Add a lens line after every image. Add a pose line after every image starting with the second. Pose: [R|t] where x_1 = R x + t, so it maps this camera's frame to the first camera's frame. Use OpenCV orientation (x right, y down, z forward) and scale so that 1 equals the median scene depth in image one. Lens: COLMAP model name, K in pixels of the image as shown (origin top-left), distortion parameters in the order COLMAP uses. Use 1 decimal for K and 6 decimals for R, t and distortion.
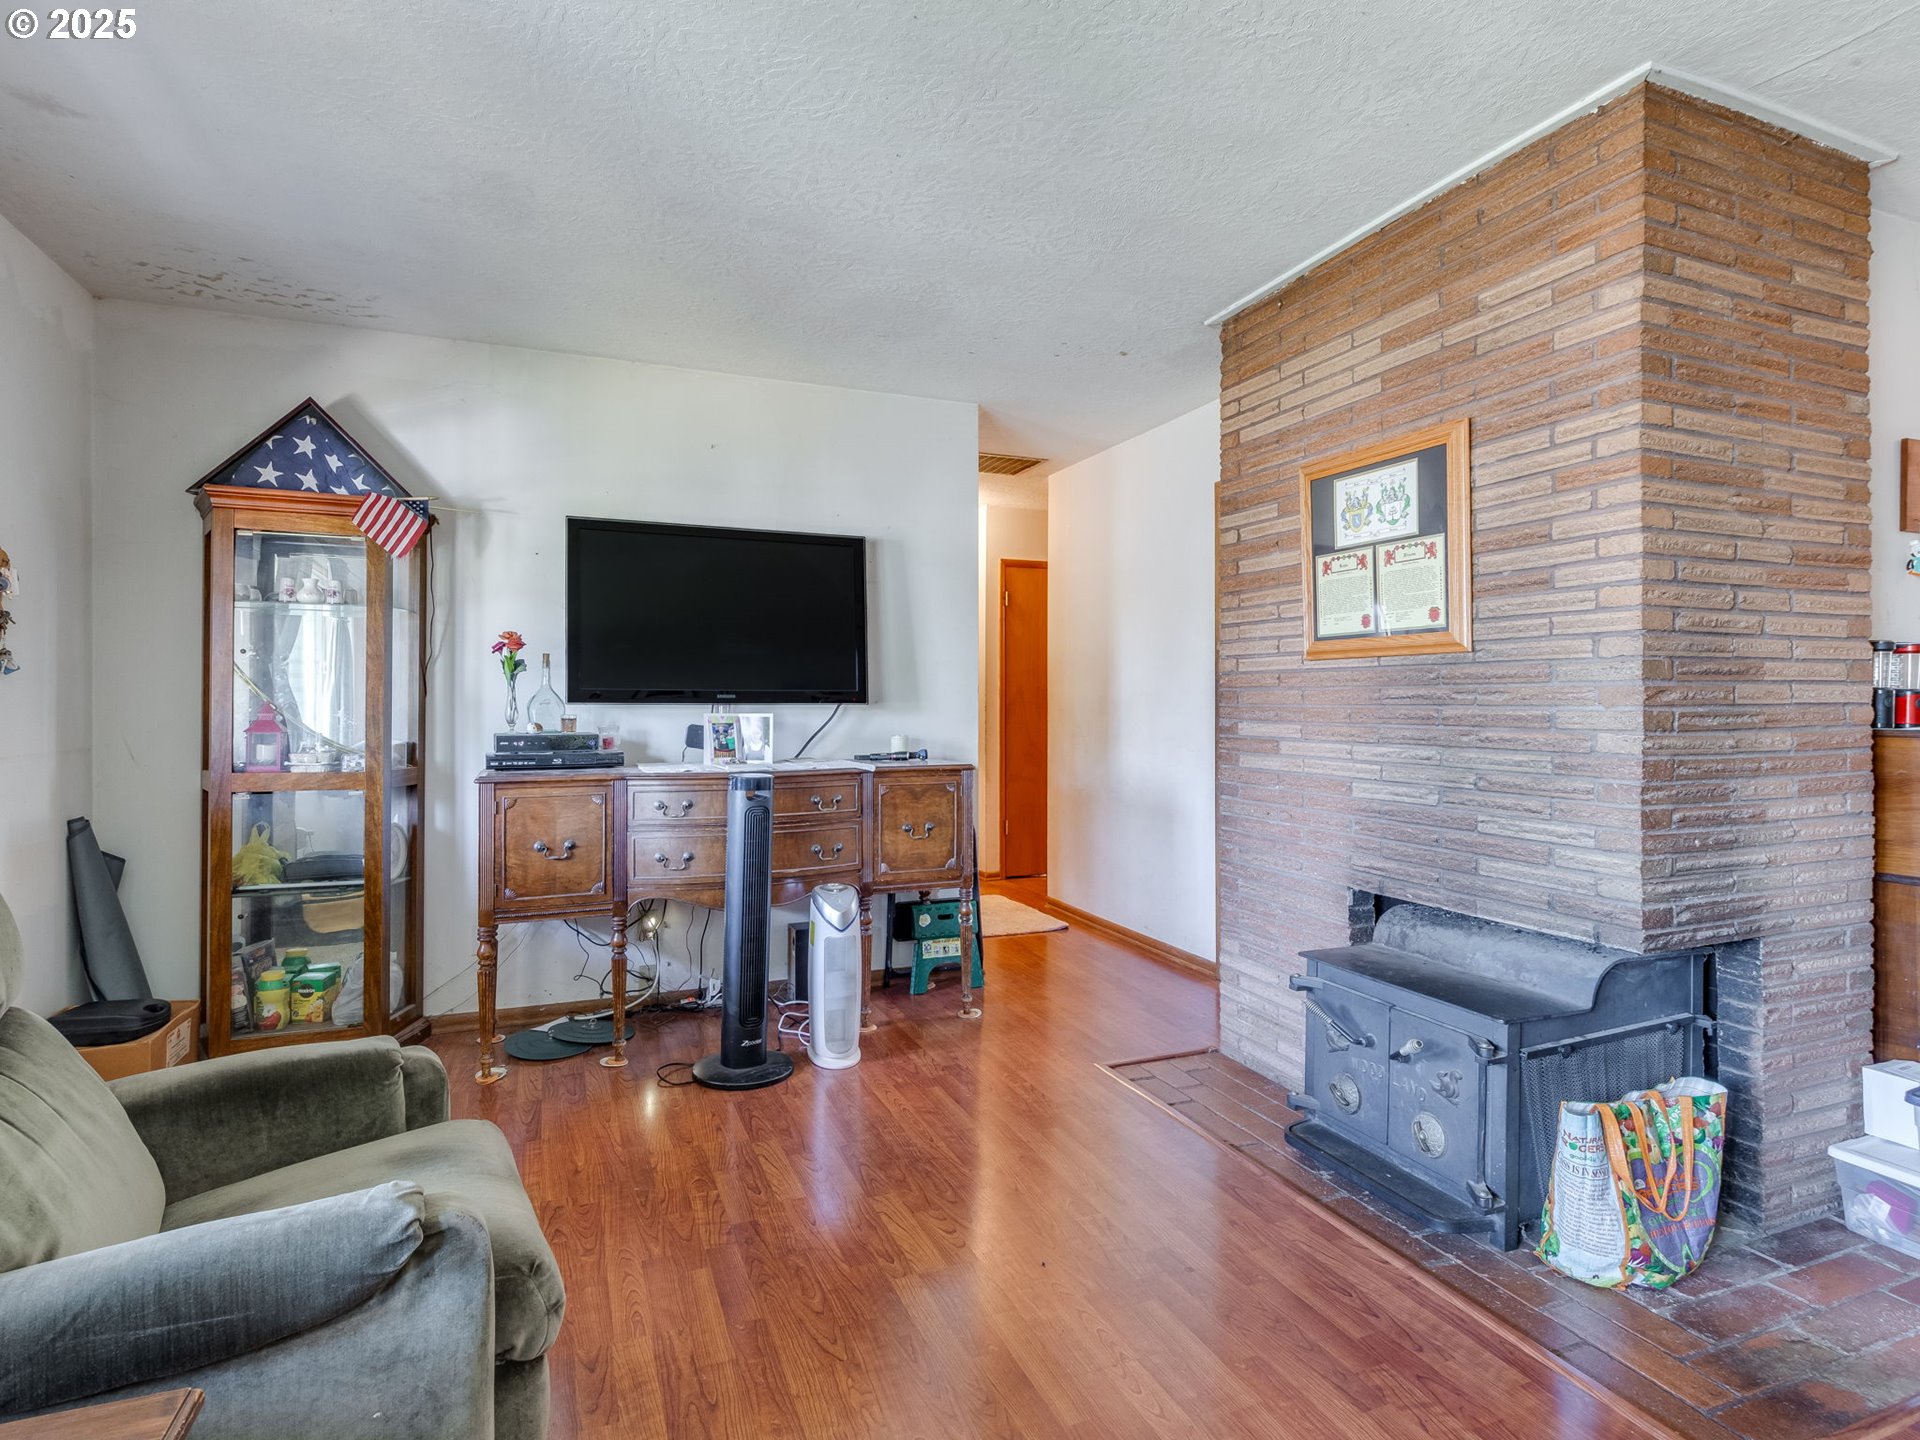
lens RADIAL K [[1004.5, 0, 950.8], [0, 1004.5, 709.0], [0, 0, 1]] dist [-0.003953, -0.000491]
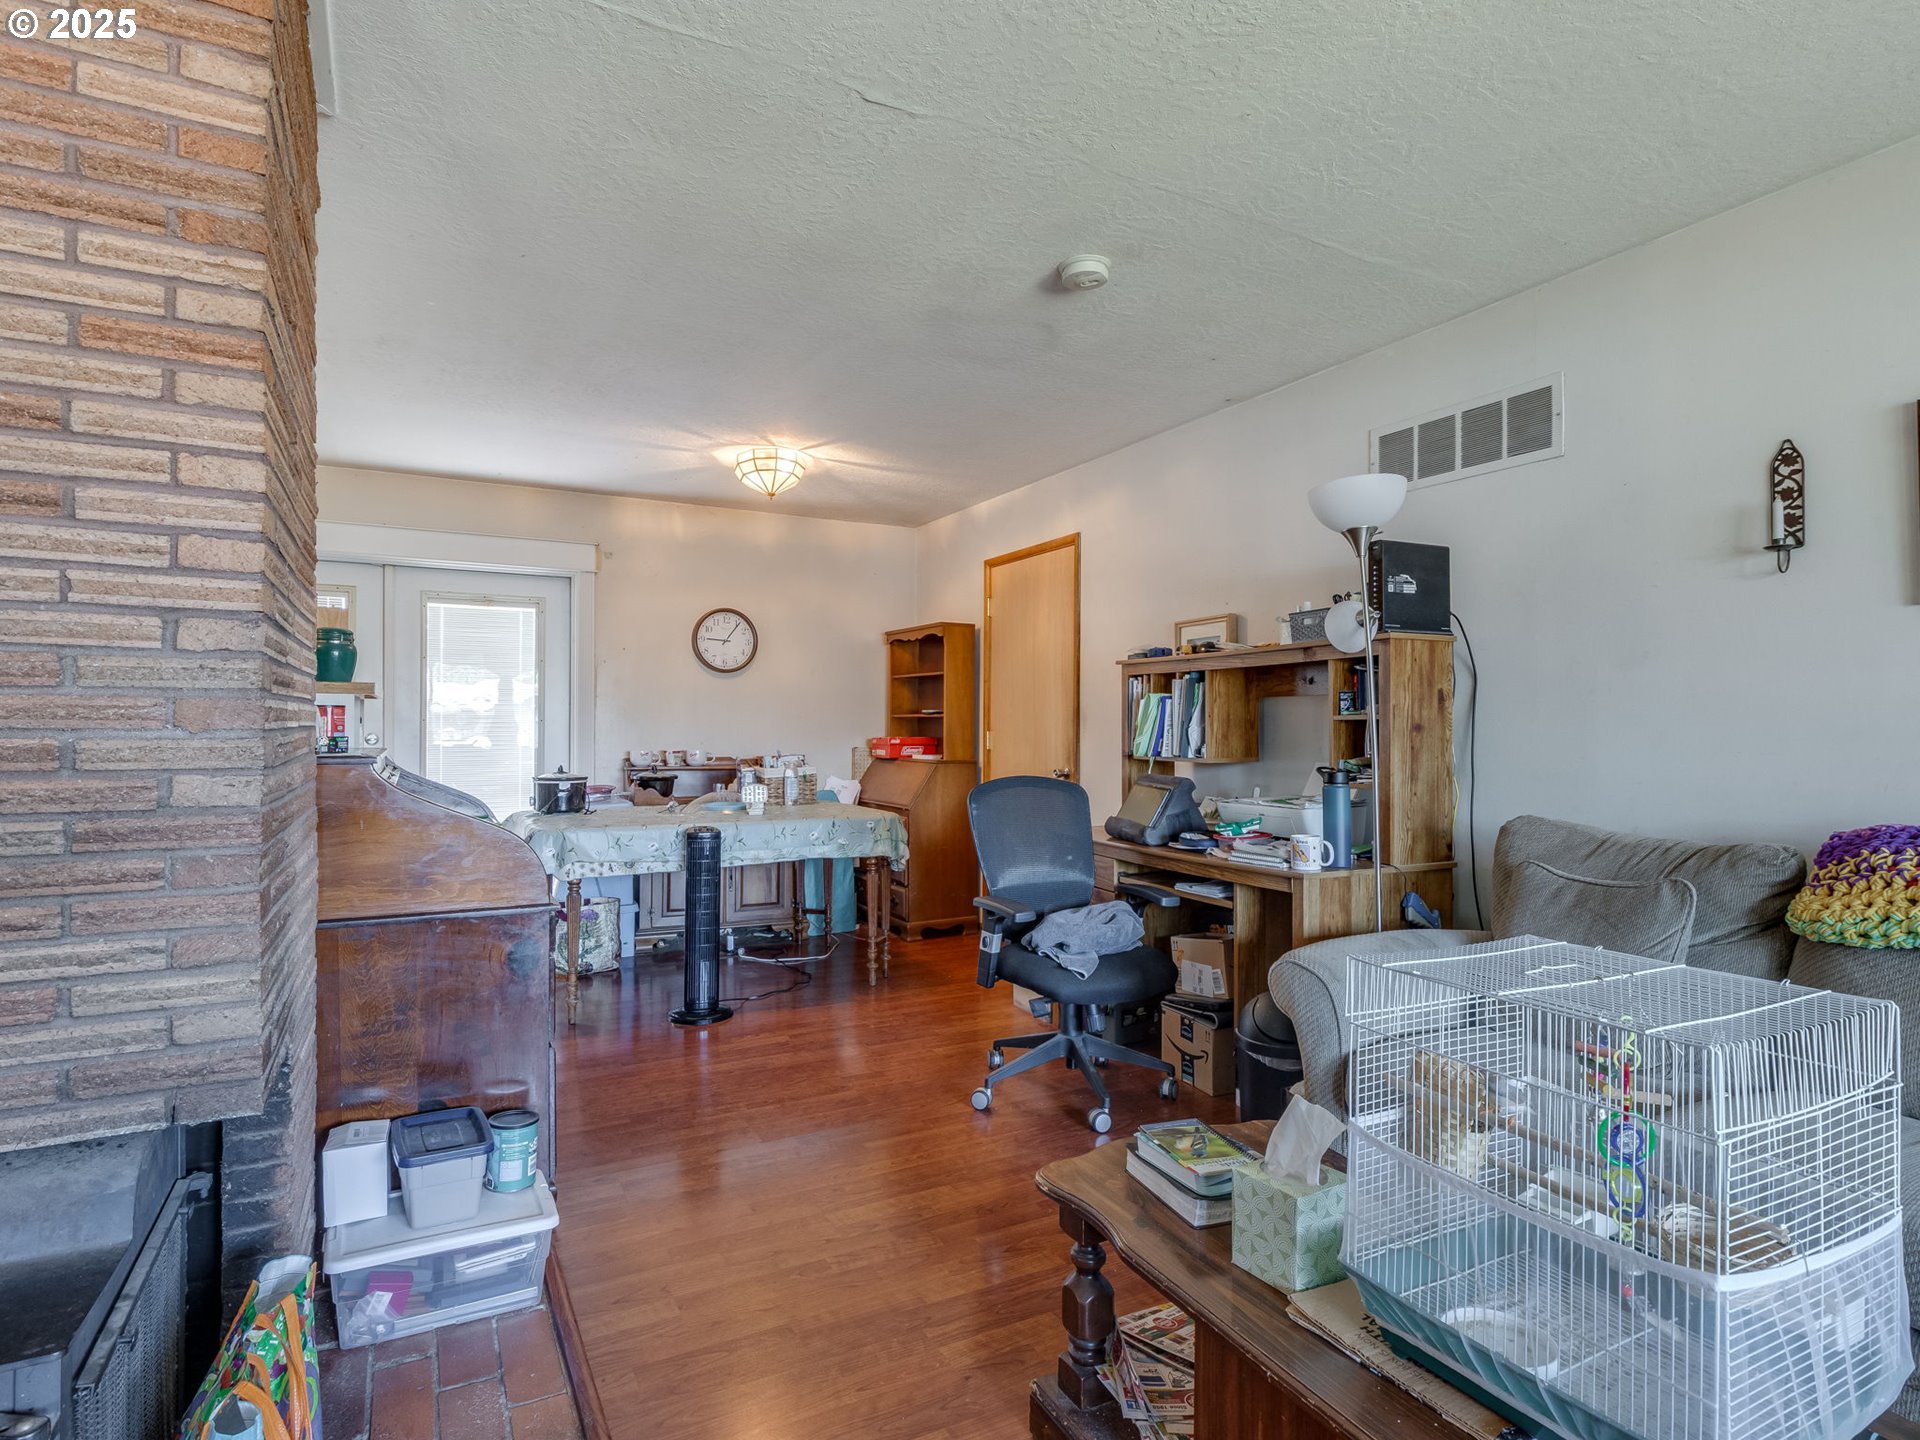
lens RADIAL K [[1010.1, 0, 955.1], [0, 1010.1, 722.6], [0, 0, 1]] dist [-0.001055, -0.001991]
pose [[-0.114718, 0.005521, 0.993383, -0.008660], [0.003756, 0.999980, -0.005124, -0.002394], [-0.993391, 0.003143, -0.114736, 0.572874]]
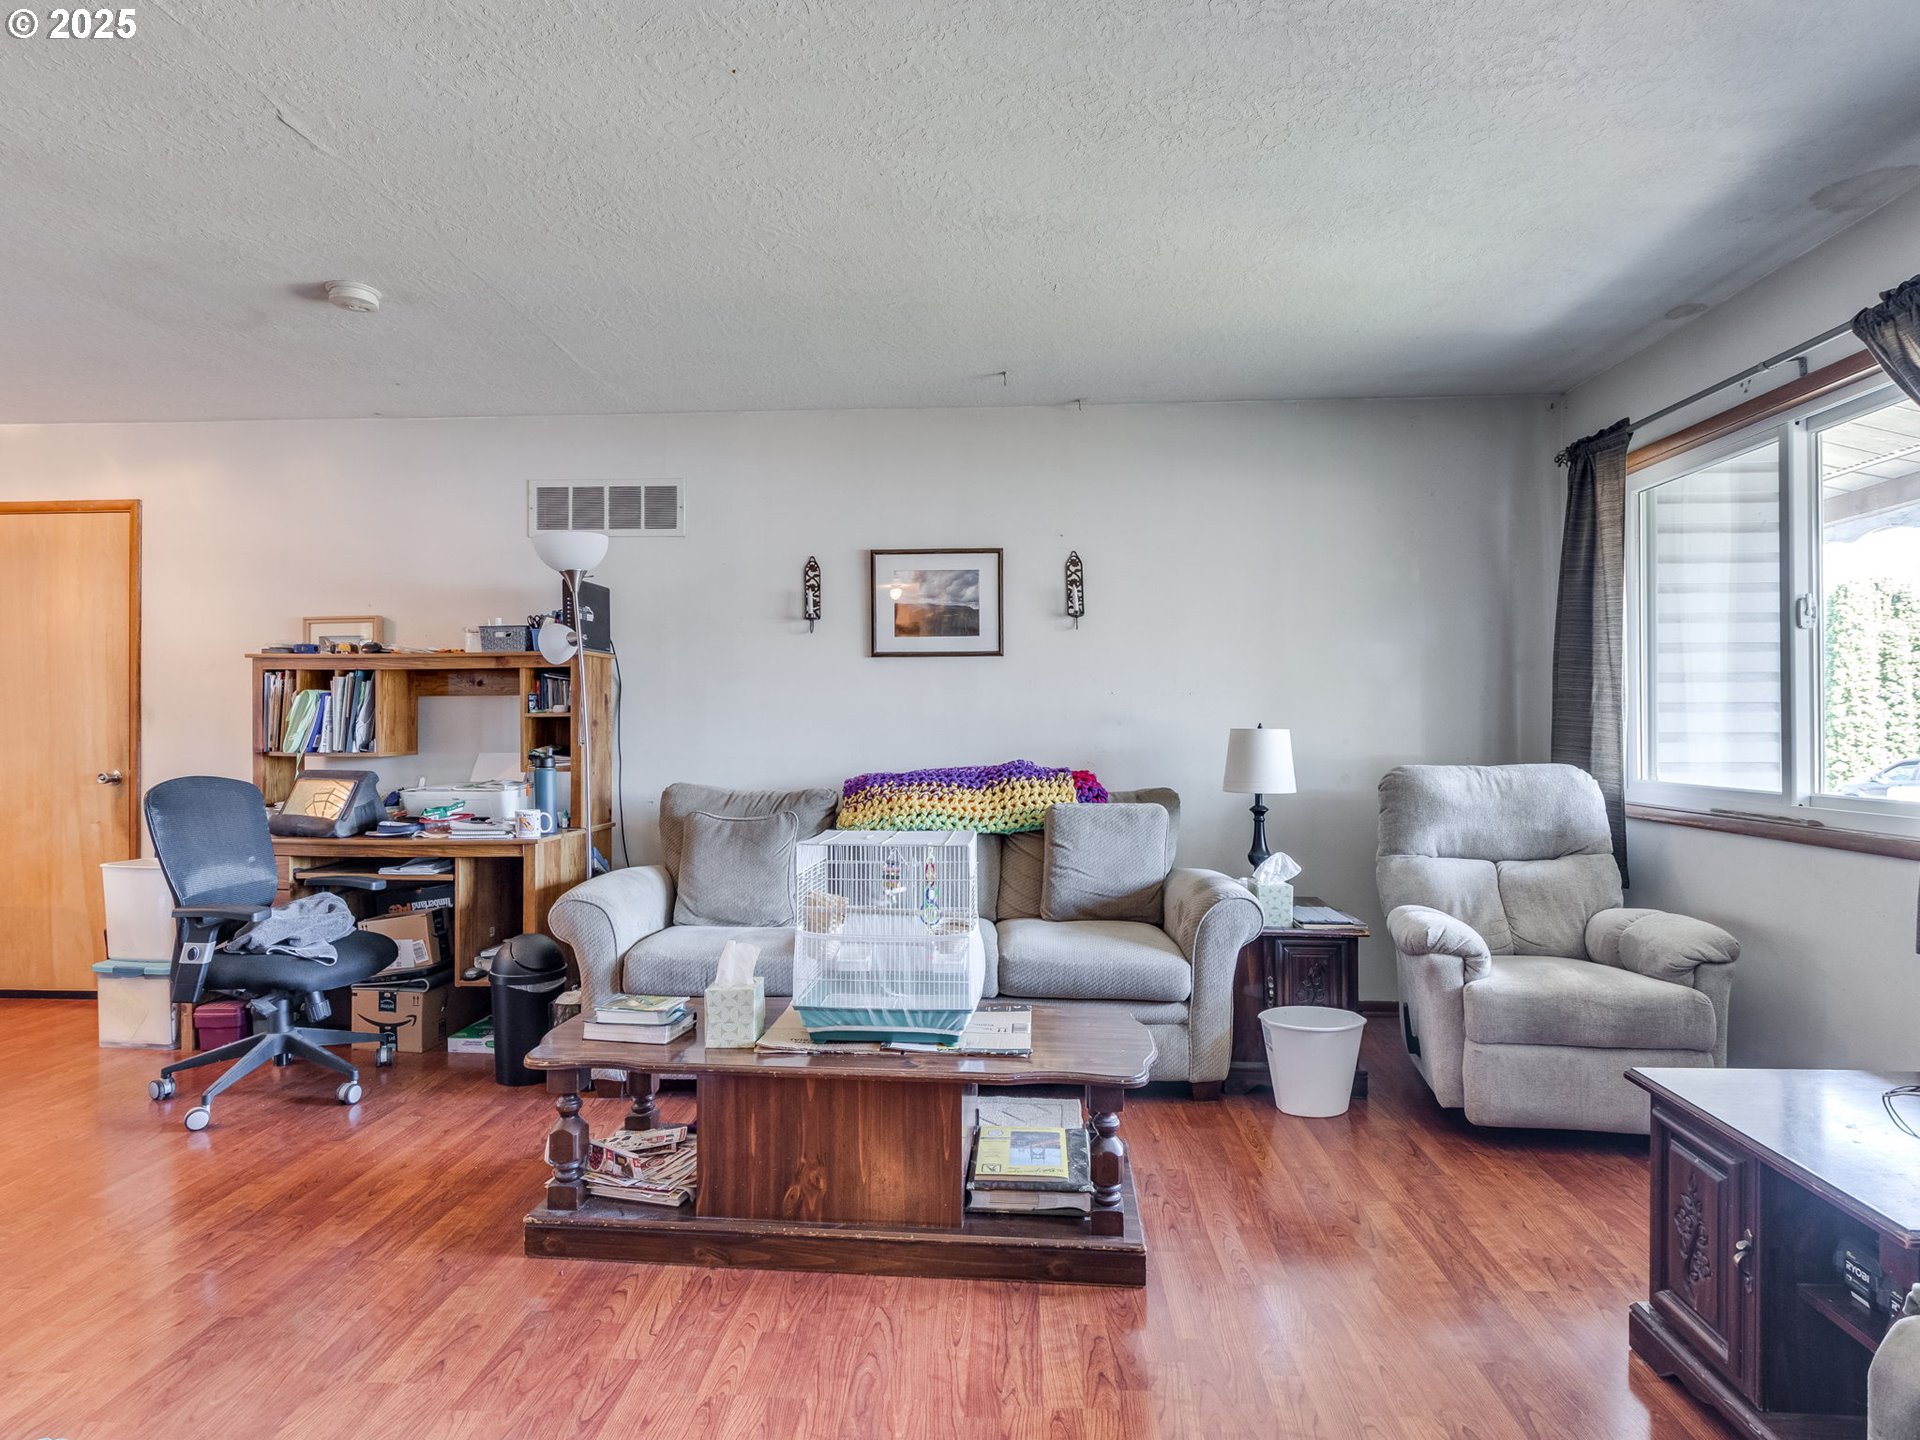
lens RADIAL K [[1003.9, 0, 958.4], [0, 1003.9, 731.0], [0, 0, 1]] dist [0.012993, -0.017491]
pose [[-0.907862, -0.000960, 0.419269, -0.068041], [0.004783, 0.999909, 0.012646, -0.005577], [-0.419242, 0.013486, -0.907774, 1.138764]]
